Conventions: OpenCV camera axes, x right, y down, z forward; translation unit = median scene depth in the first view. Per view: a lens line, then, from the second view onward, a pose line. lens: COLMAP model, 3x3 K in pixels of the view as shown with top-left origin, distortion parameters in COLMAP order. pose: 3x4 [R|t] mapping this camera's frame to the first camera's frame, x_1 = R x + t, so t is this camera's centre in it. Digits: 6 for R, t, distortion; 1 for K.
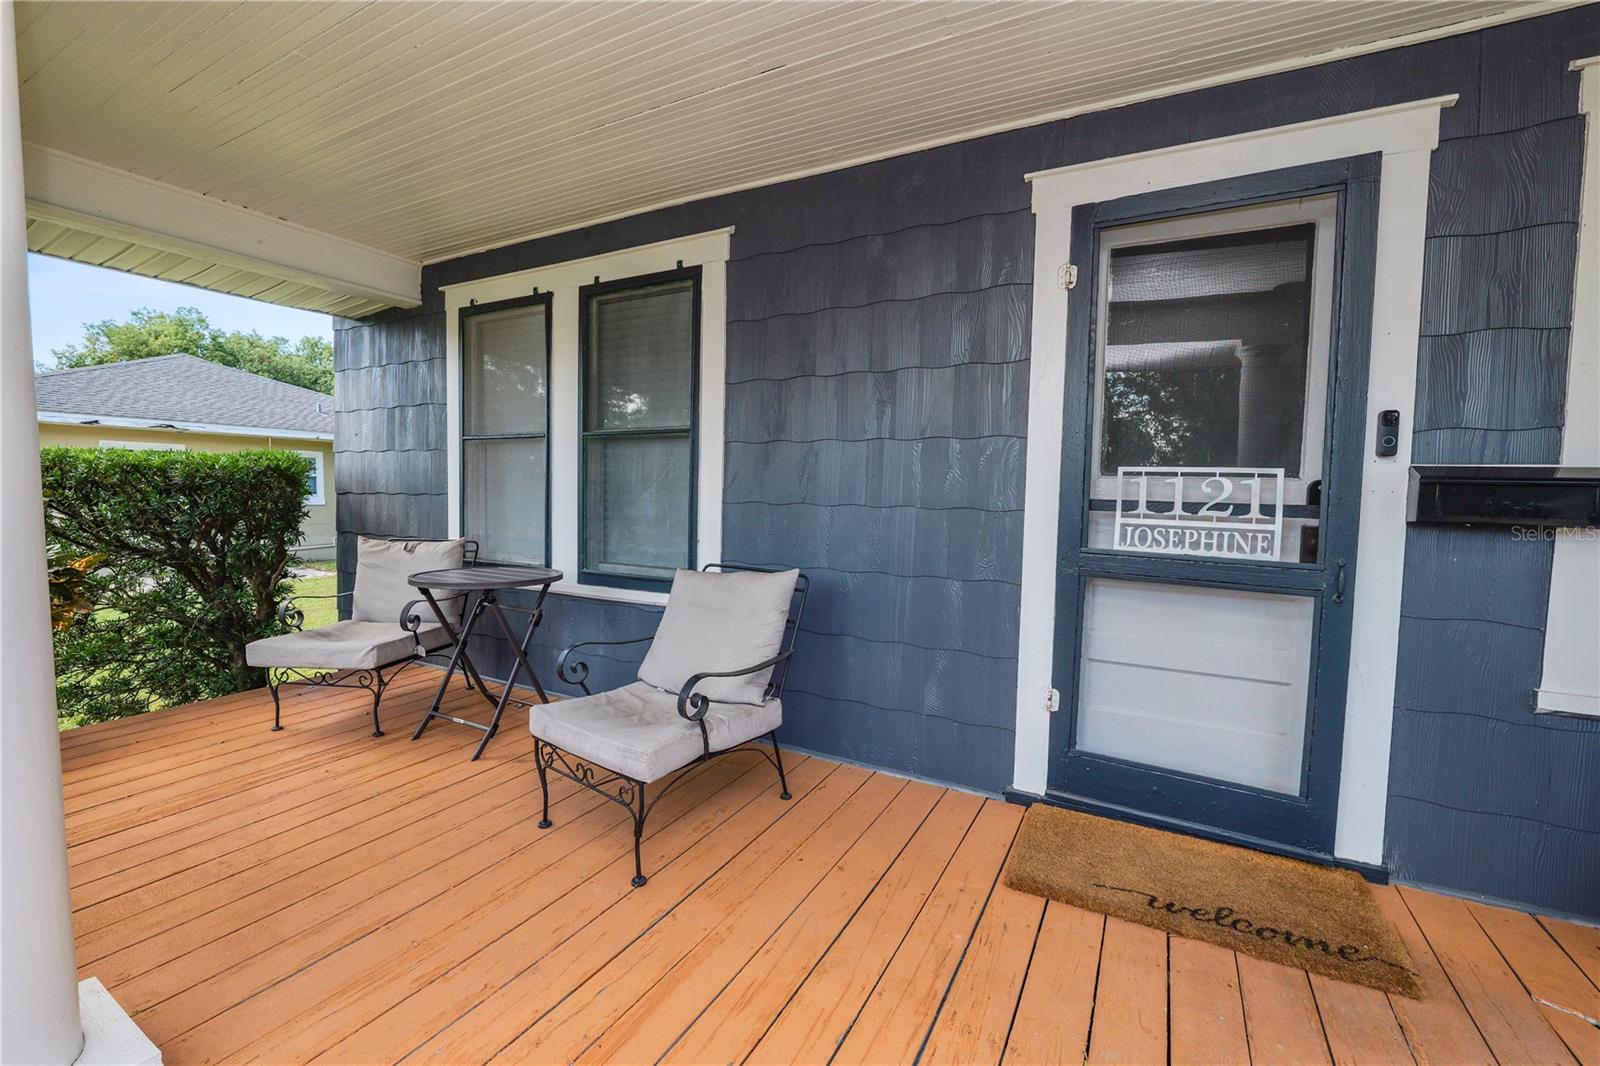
lens RADIAL K [[653.6, 0, 805.1], [0, 653.6, 530.7], [0, 0, 1]] dist [-0.011743, 0.001755]
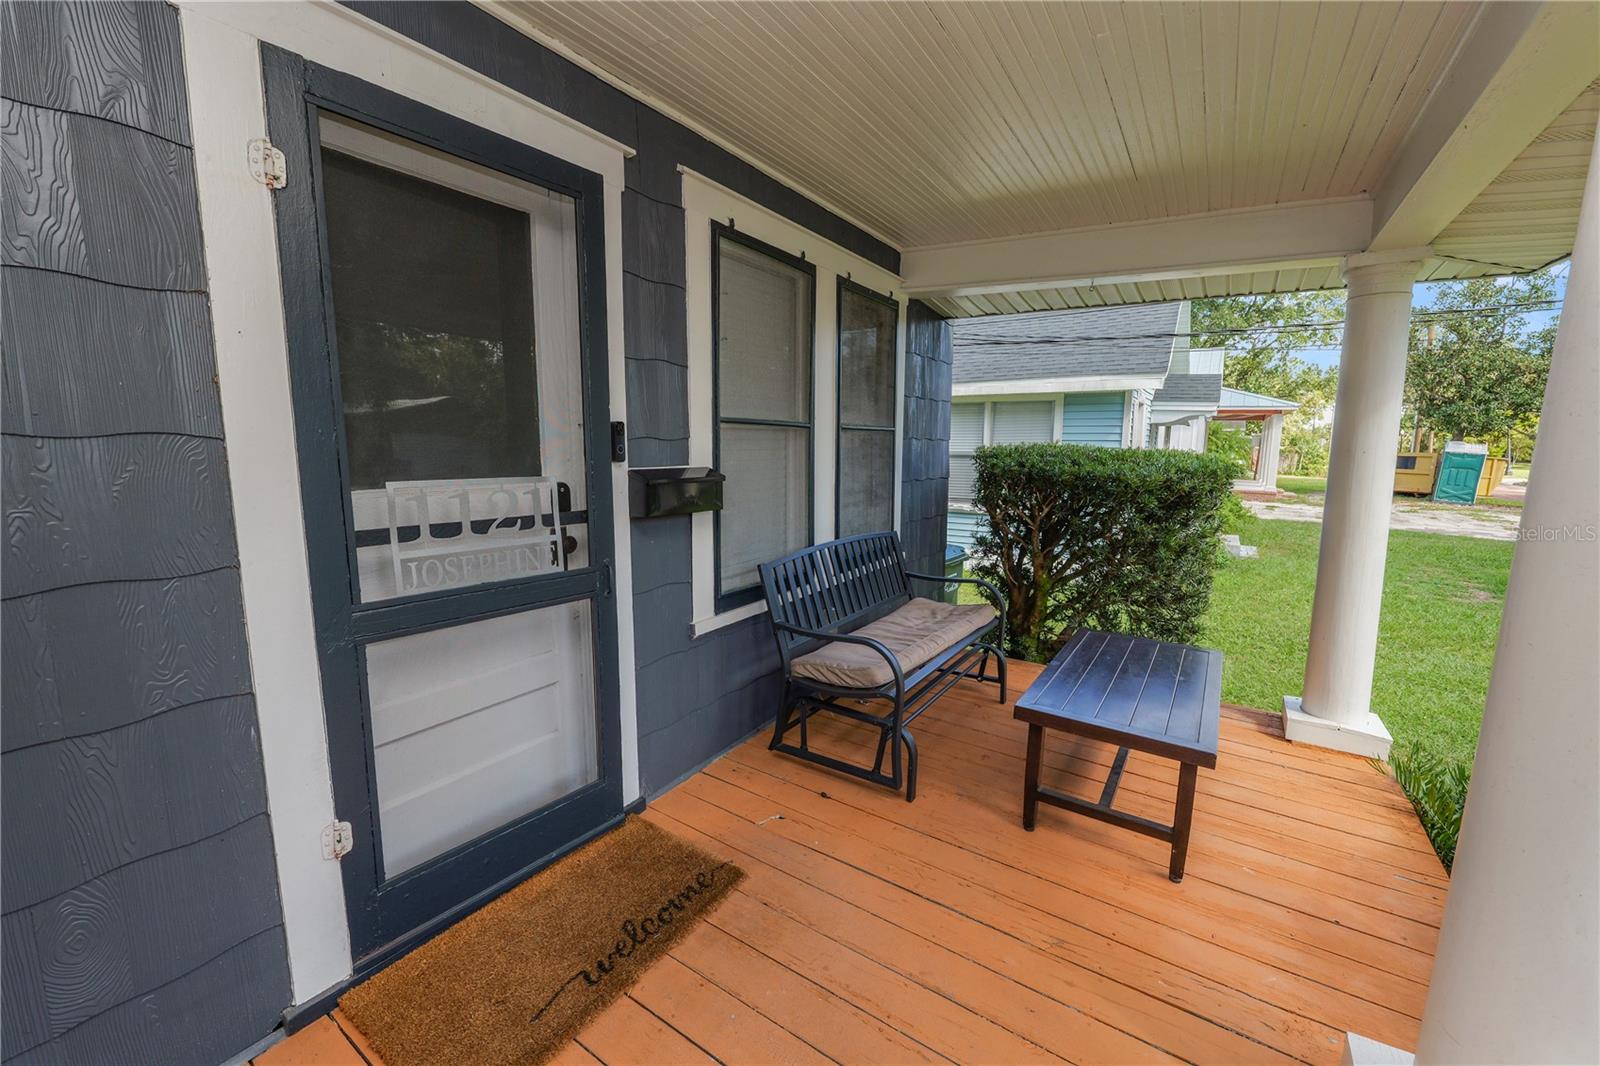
lens RADIAL K [[653.6, 0, 791.3], [0, 653.6, 532.2], [0, 0, 1]] dist [-0.011743, 0.001755]
pose [[0.102684, -0.160932, 0.981609, -0.184187], [0.053962, 0.986274, 0.156052, -0.135689], [-0.993249, 0.036945, 0.109959, 0.506630]]
